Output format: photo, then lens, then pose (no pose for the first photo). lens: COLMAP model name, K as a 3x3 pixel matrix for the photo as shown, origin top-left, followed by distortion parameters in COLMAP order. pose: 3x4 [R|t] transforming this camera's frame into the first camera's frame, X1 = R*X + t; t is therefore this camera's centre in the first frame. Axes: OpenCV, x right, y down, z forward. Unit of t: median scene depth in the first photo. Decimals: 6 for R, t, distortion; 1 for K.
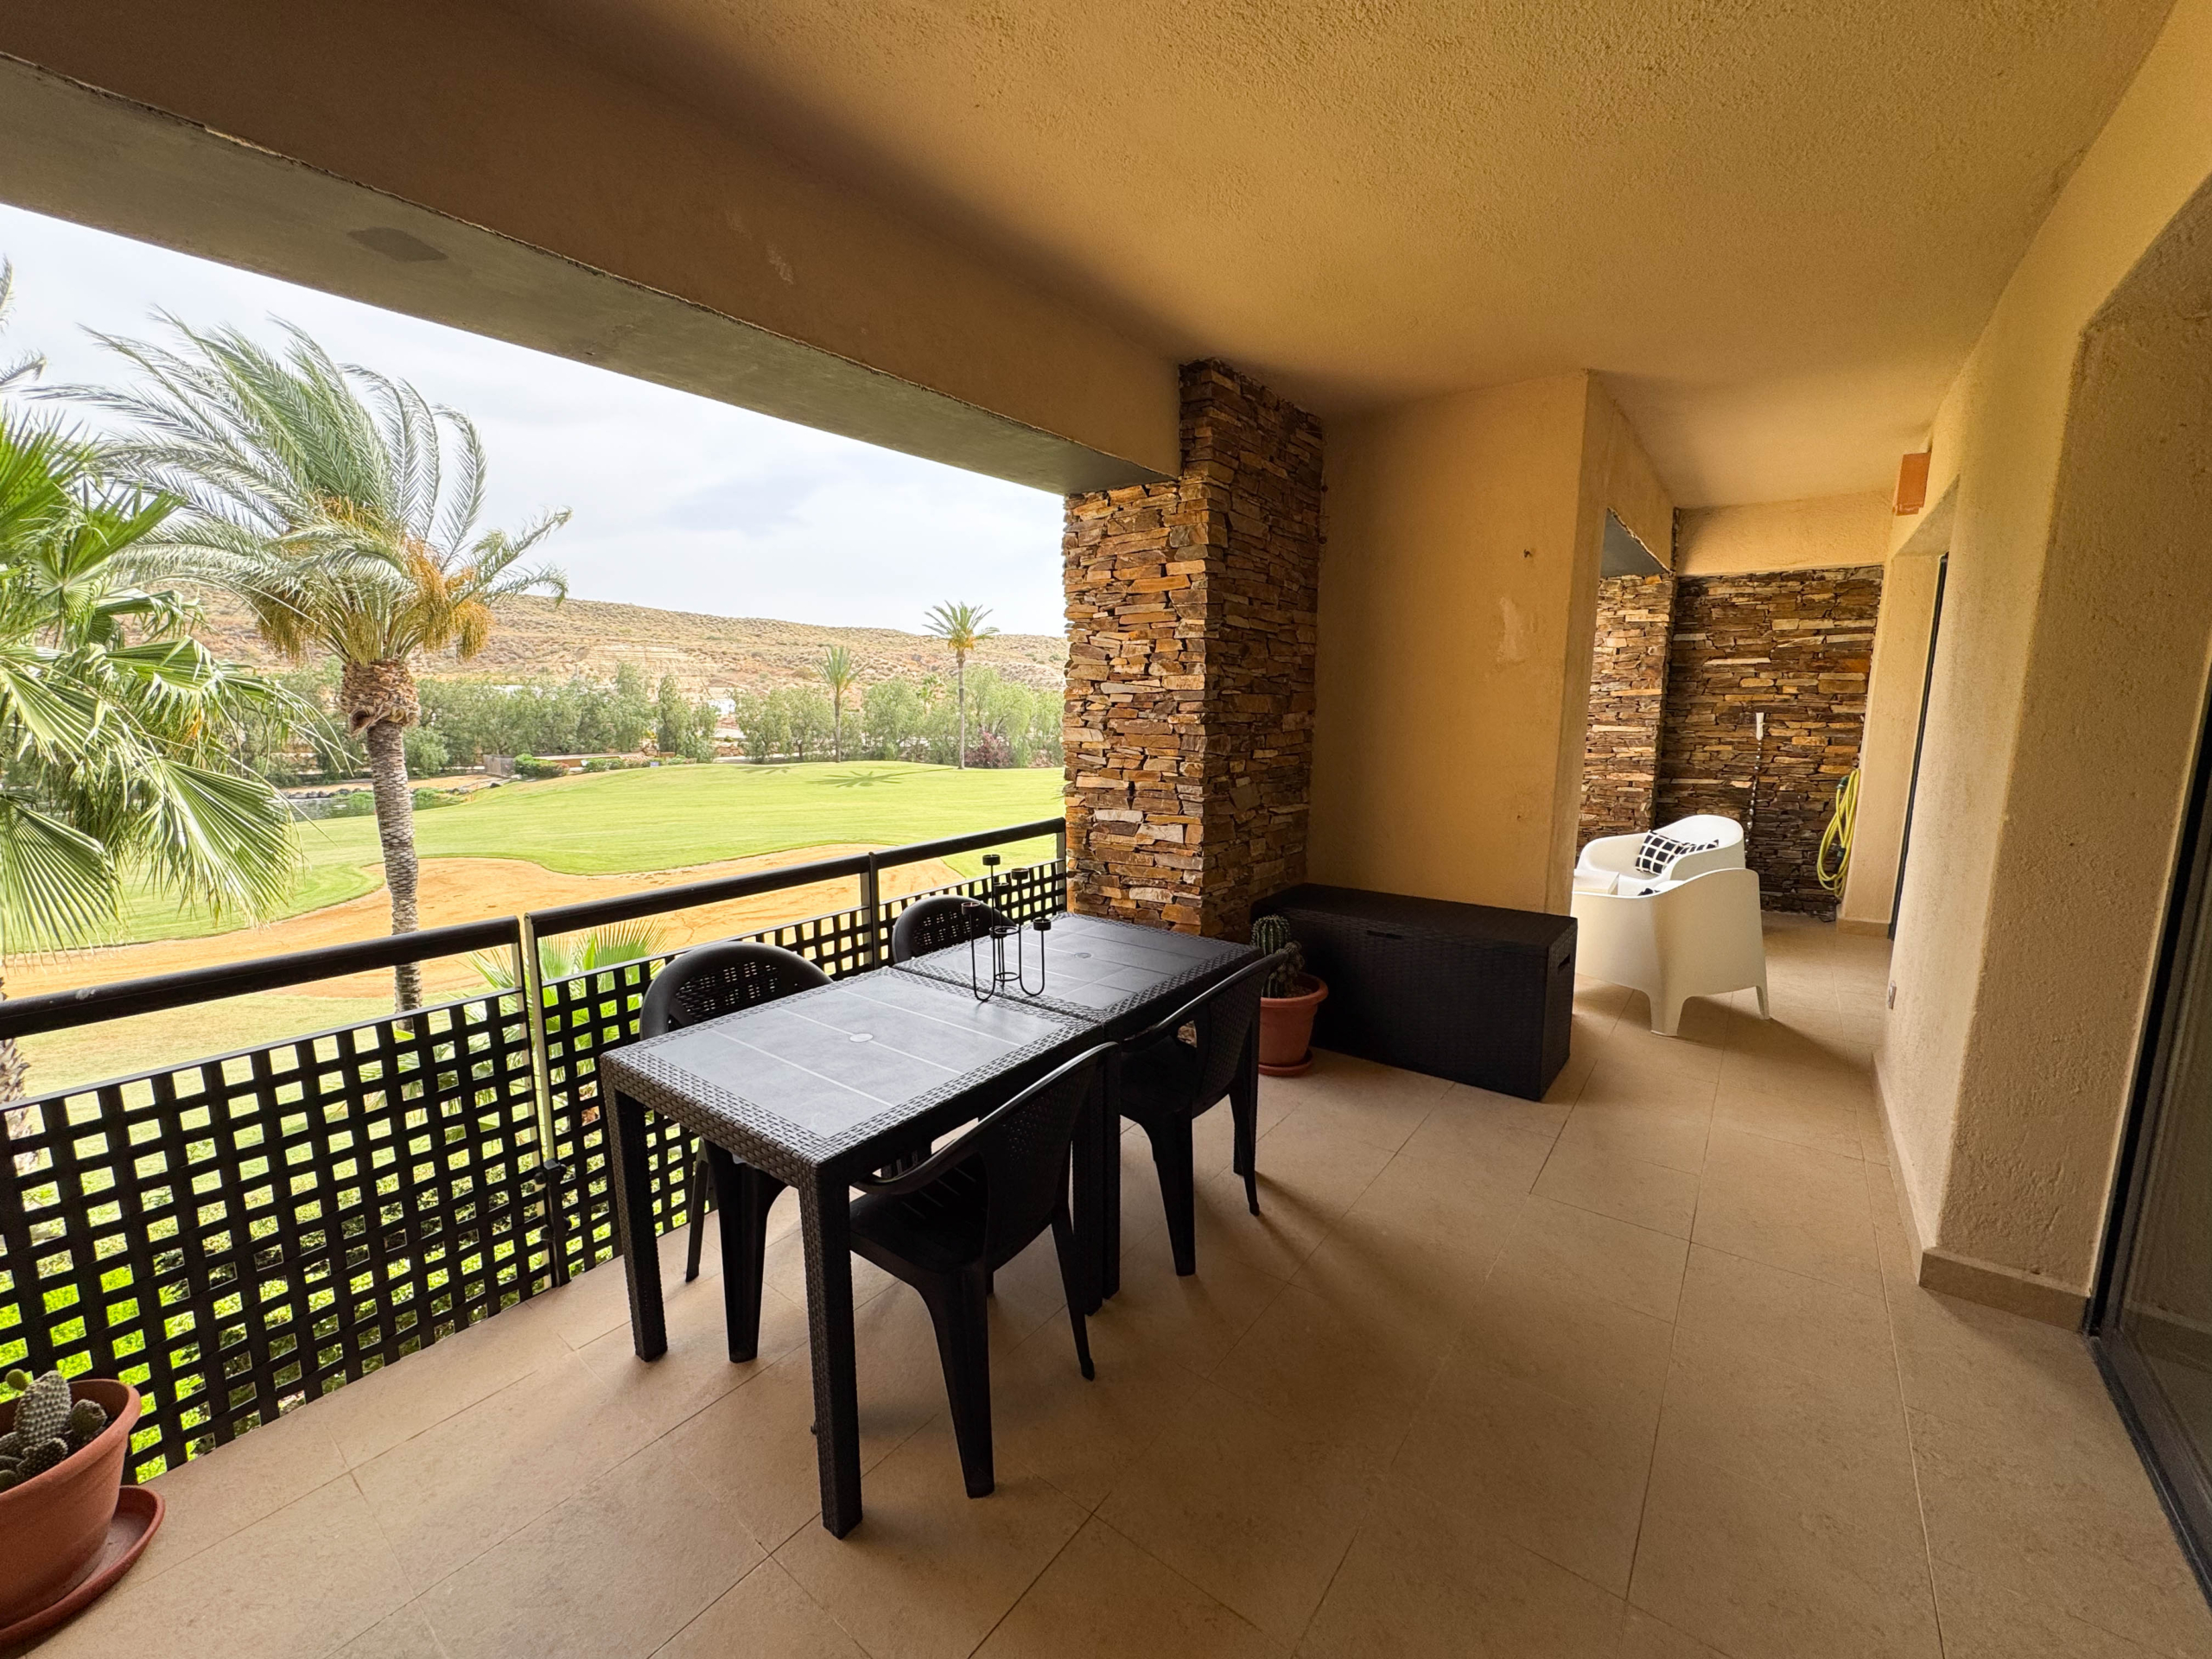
lens RADIAL K [[881.3, 0, 1107.3], [0, 881.3, 825.3], [0, 0, 1]] dist [-0.001666, 0.000259]
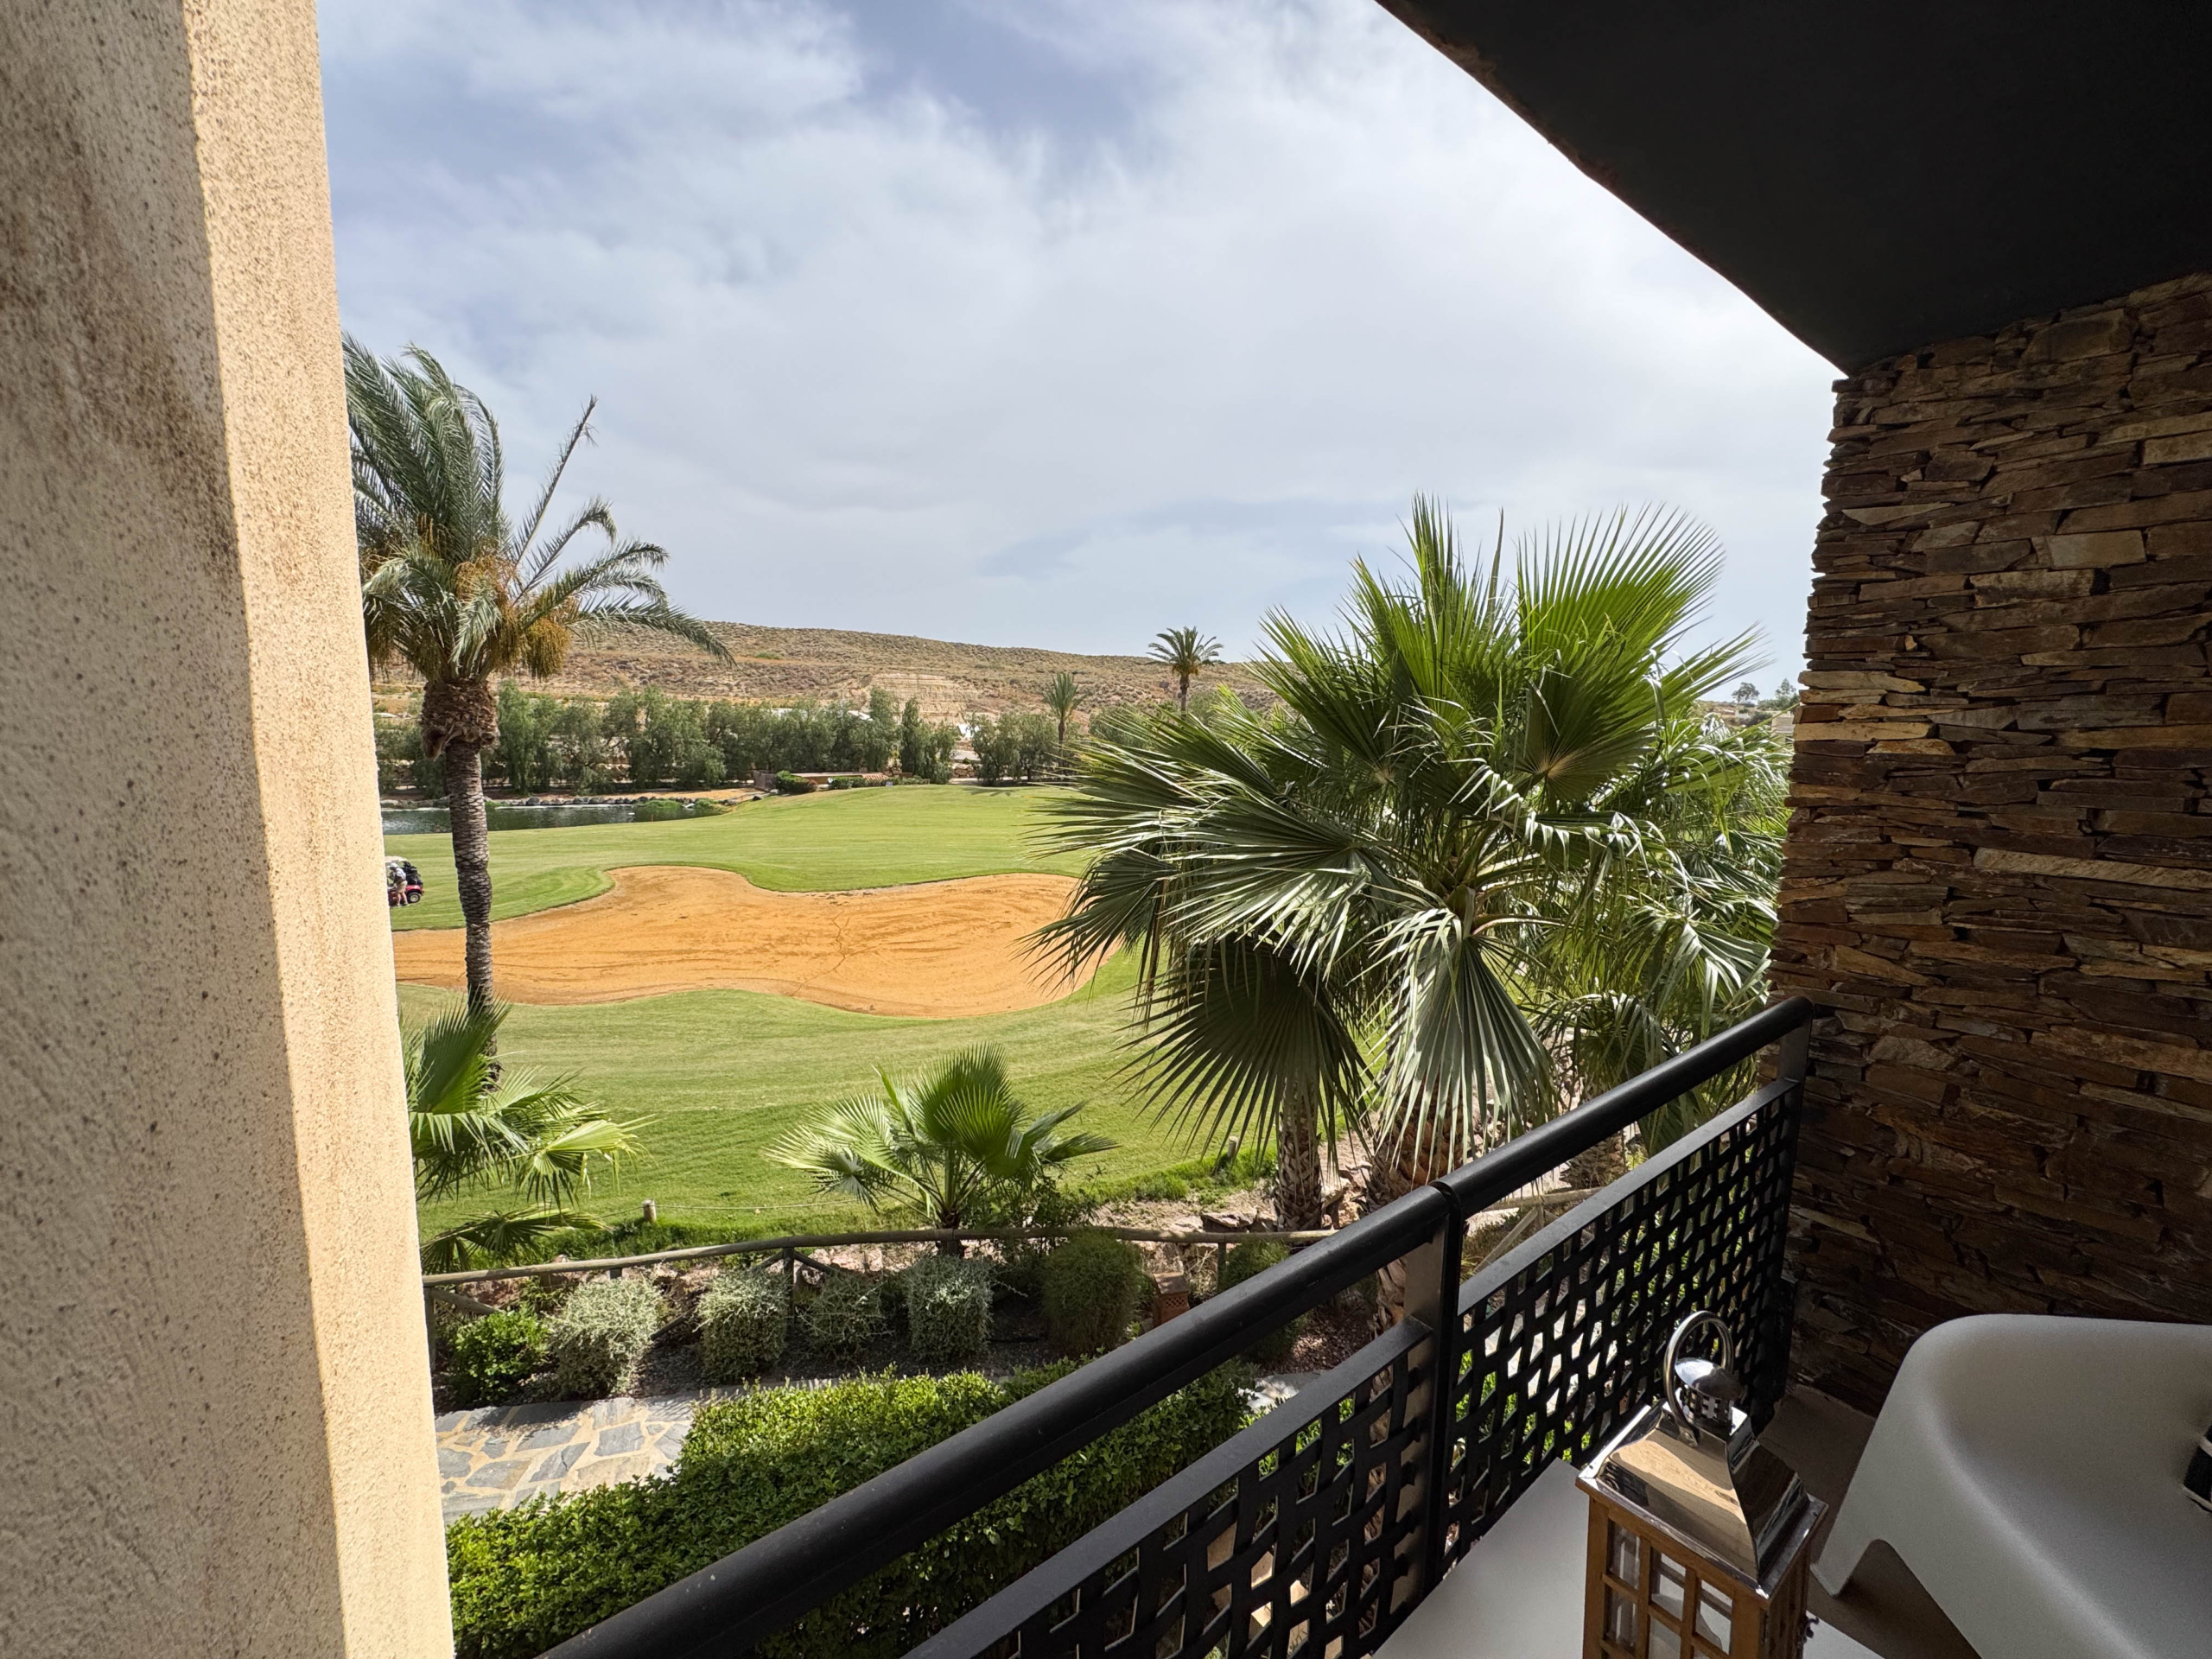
lens RADIAL K [[881.3, 0, 1105.6], [0, 881.3, 824.1], [0, 0, 1]] dist [-0.001666, 0.000259]
pose [[0.959573, 0.043712, -0.278046, 0.364919], [-0.052393, 0.998341, -0.023865, -0.101425], [0.276542, 0.037468, 0.960271, 0.658542]]
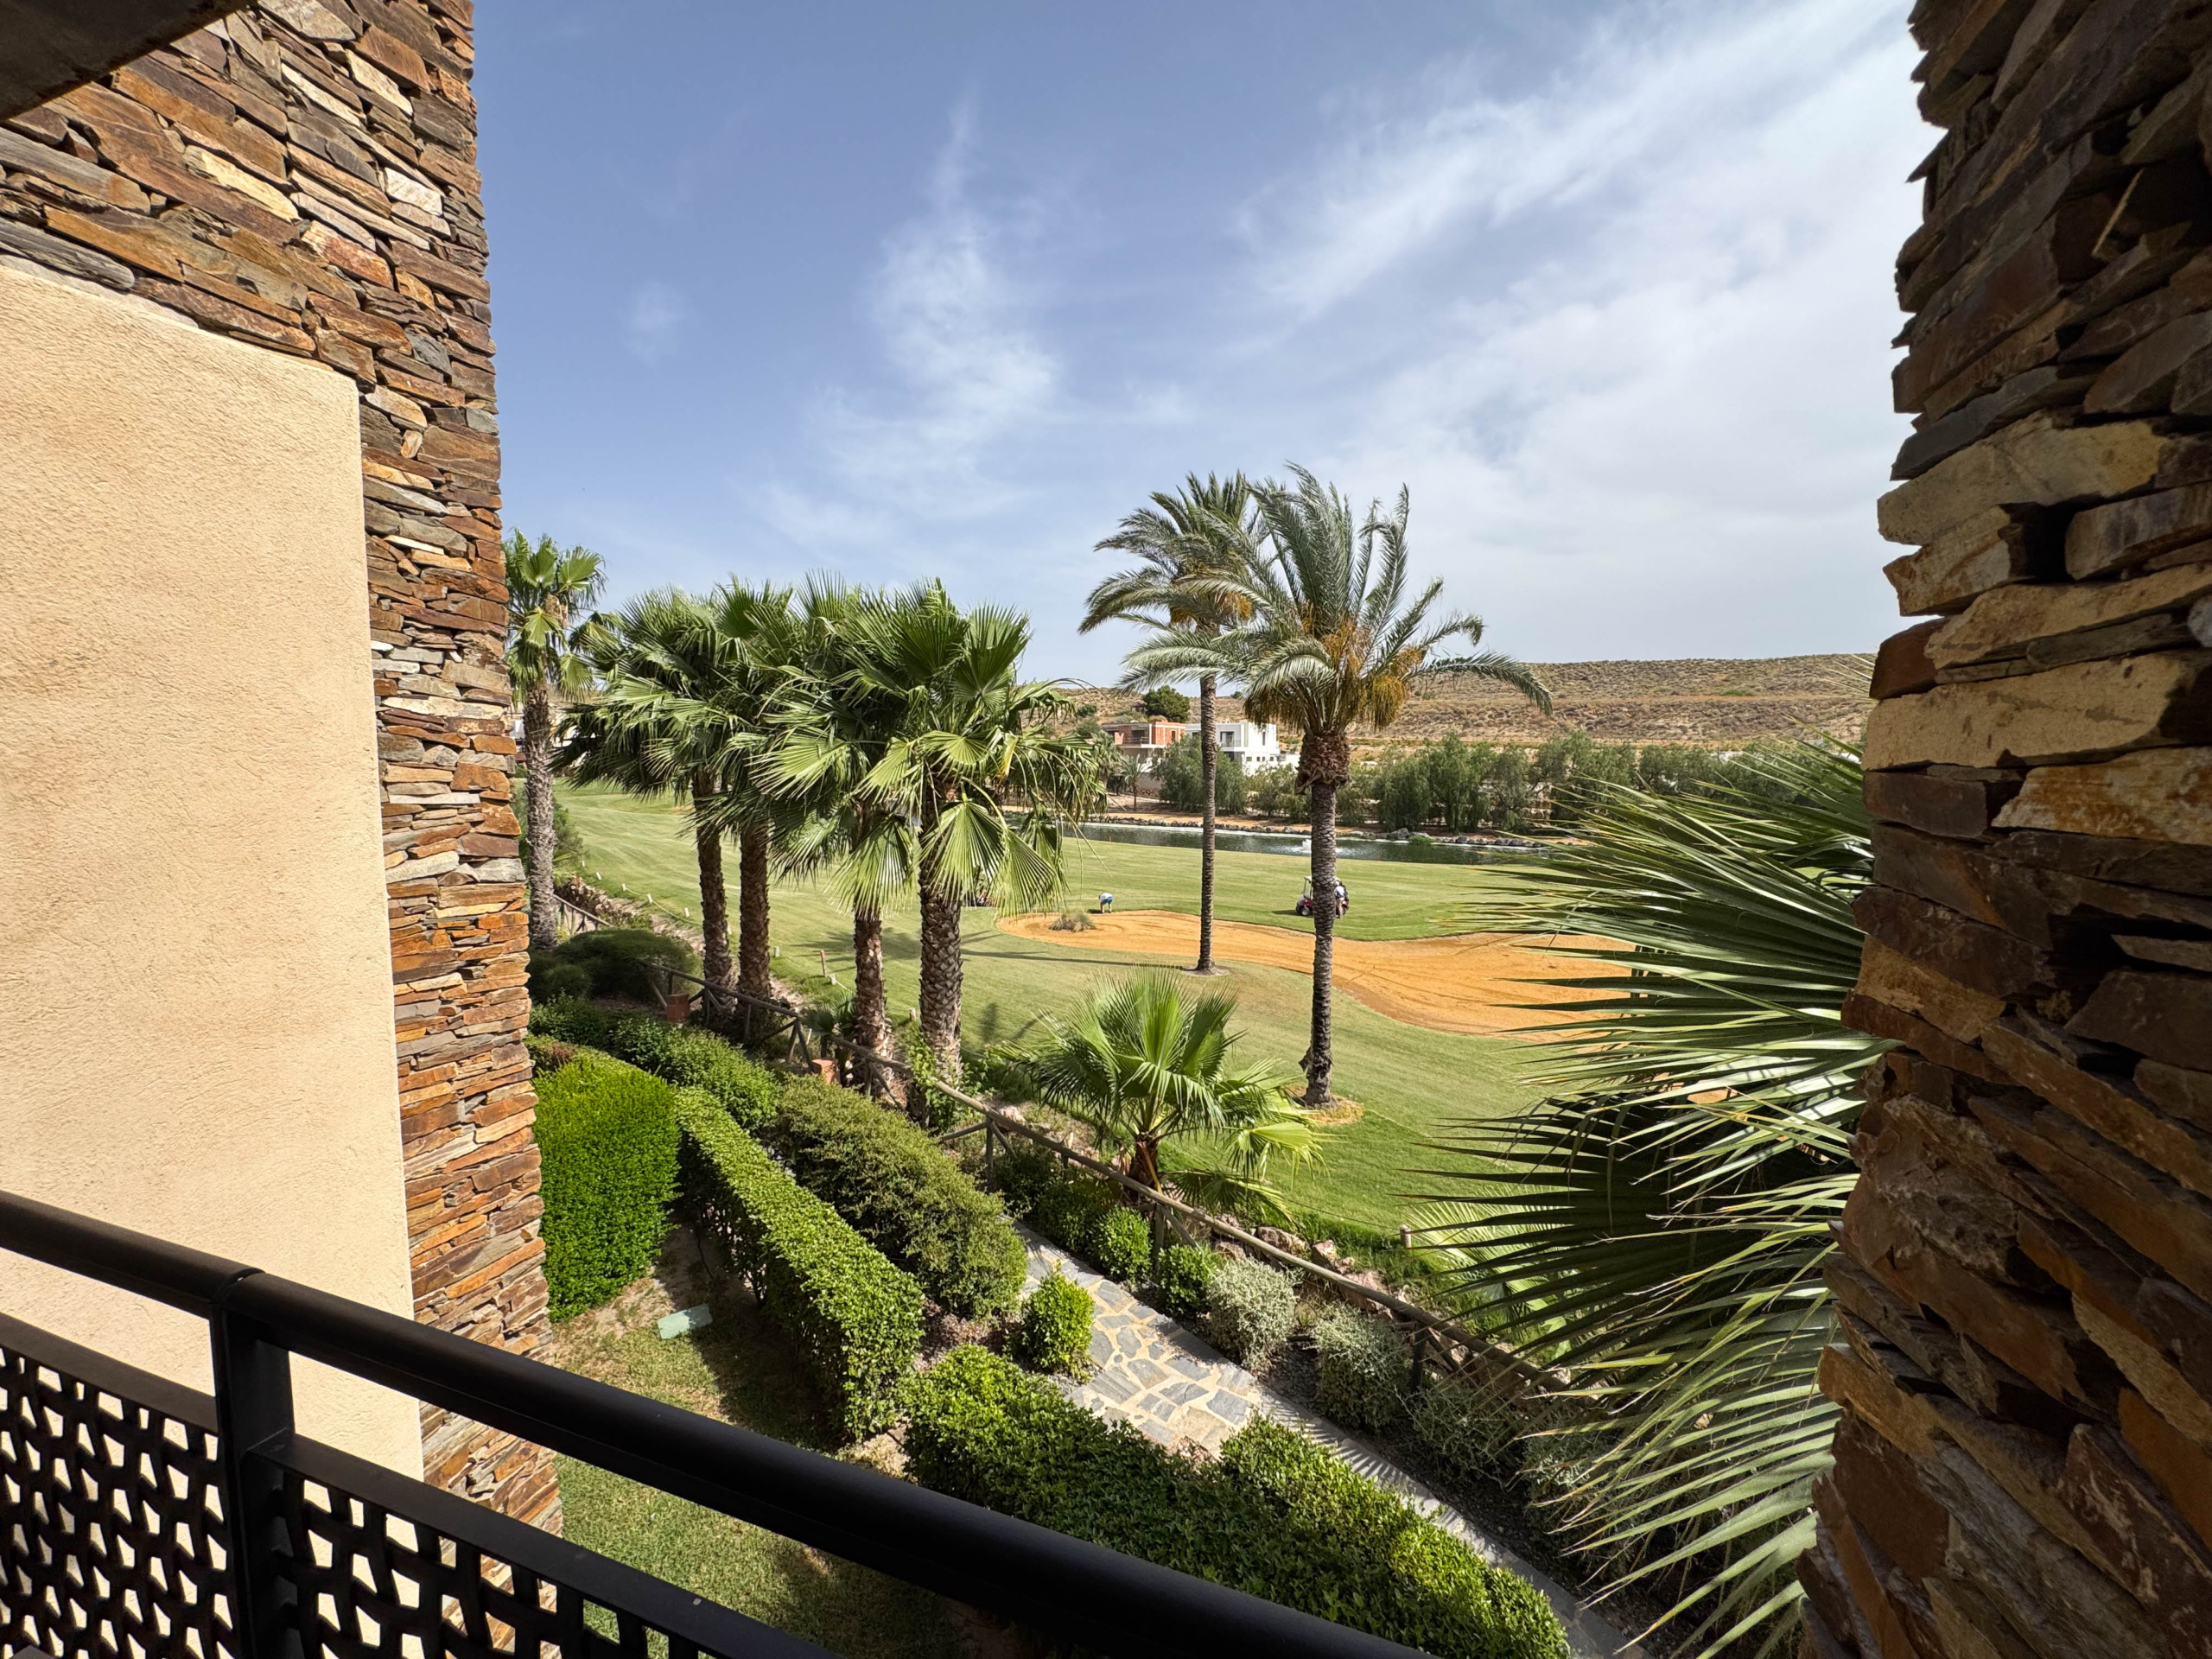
lens RADIAL K [[881.3, 0, 1105.5], [0, 881.3, 826.4], [0, 0, 1]] dist [-0.001666, 0.000259]
pose [[0.292916, 0.071358, -0.953472, 0.576194], [-0.140978, 0.989535, 0.030747, -0.140690], [0.945688, 0.125412, 0.299910, 0.949880]]
